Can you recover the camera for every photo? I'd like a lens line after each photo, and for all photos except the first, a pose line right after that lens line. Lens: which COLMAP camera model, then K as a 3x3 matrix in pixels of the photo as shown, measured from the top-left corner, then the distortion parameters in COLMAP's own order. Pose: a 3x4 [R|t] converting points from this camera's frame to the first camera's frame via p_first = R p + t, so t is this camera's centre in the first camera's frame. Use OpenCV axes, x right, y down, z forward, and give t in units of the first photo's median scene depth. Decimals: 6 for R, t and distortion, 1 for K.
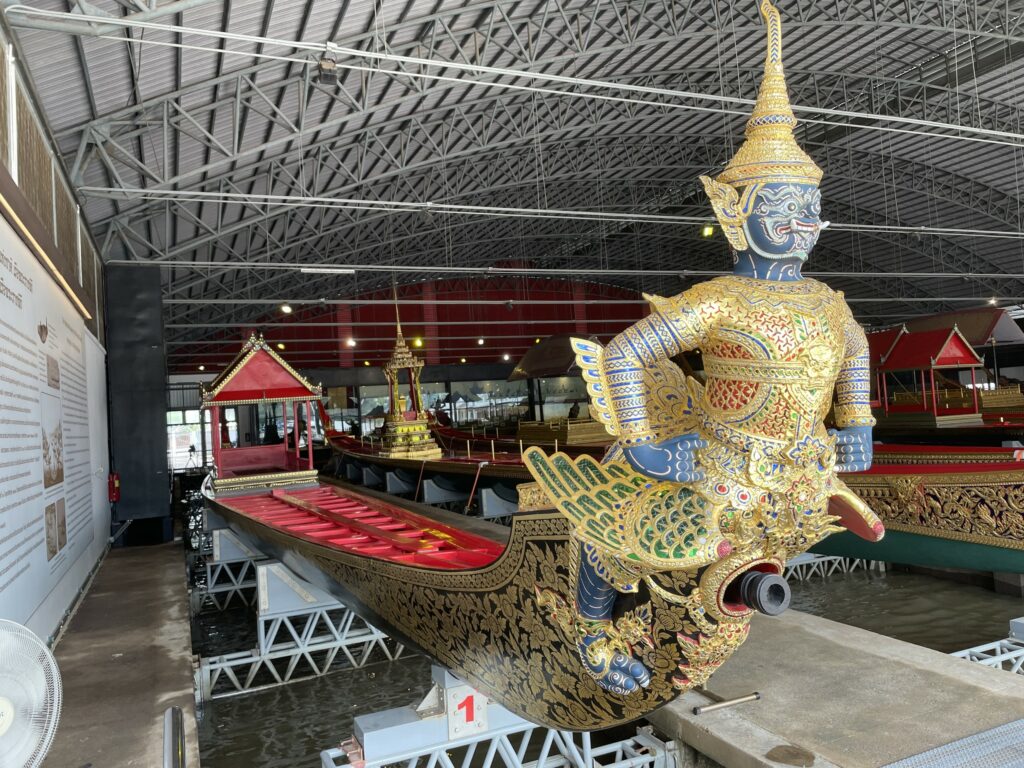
lens RADIAL K [[782.4, 0, 513.7], [0, 782.4, 379.3], [0, 0, 1]] dist [0.081710, -0.099335]
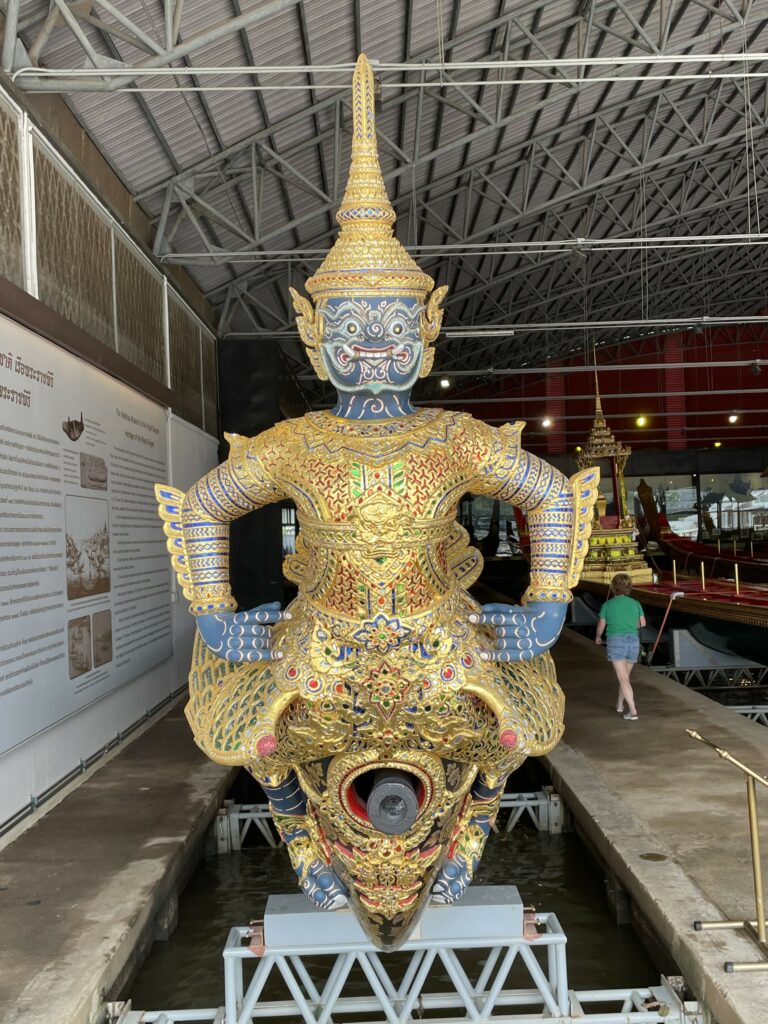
lens RADIAL K [[1056.5, 0, 394.7], [0, 1056.5, 510.5], [0, 0, 1]] dist [0.052694, 0.000000]
pose [[0.927129, 0.024527, -0.373940, 0.199645], [-0.009202, 0.999045, 0.042712, -0.020211], [0.374630, -0.036159, 0.926469, 0.005599]]
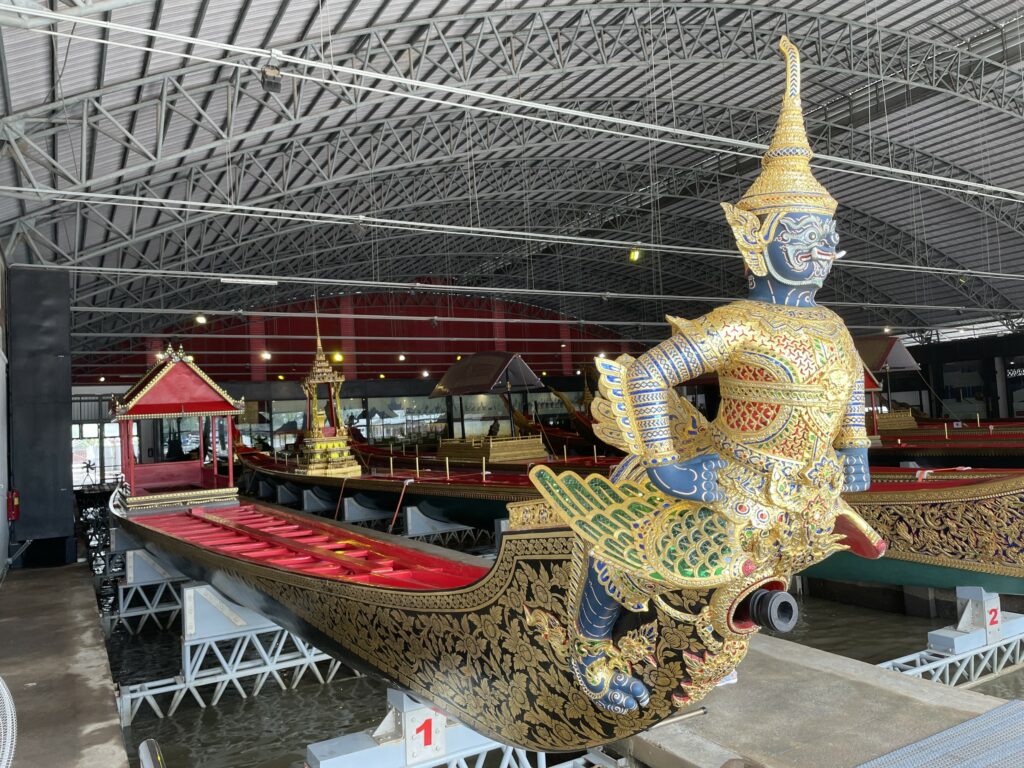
lens RADIAL K [[782.4, 0, 511.8], [0, 782.4, 382.4], [0, 0, 1]] dist [0.081710, -0.099335]
pose [[0.994357, 0.016940, 0.104729, -0.036744], [-0.015037, 0.999708, -0.018934, -0.000074], [-0.105019, 0.017253, 0.994321, 0.003216]]
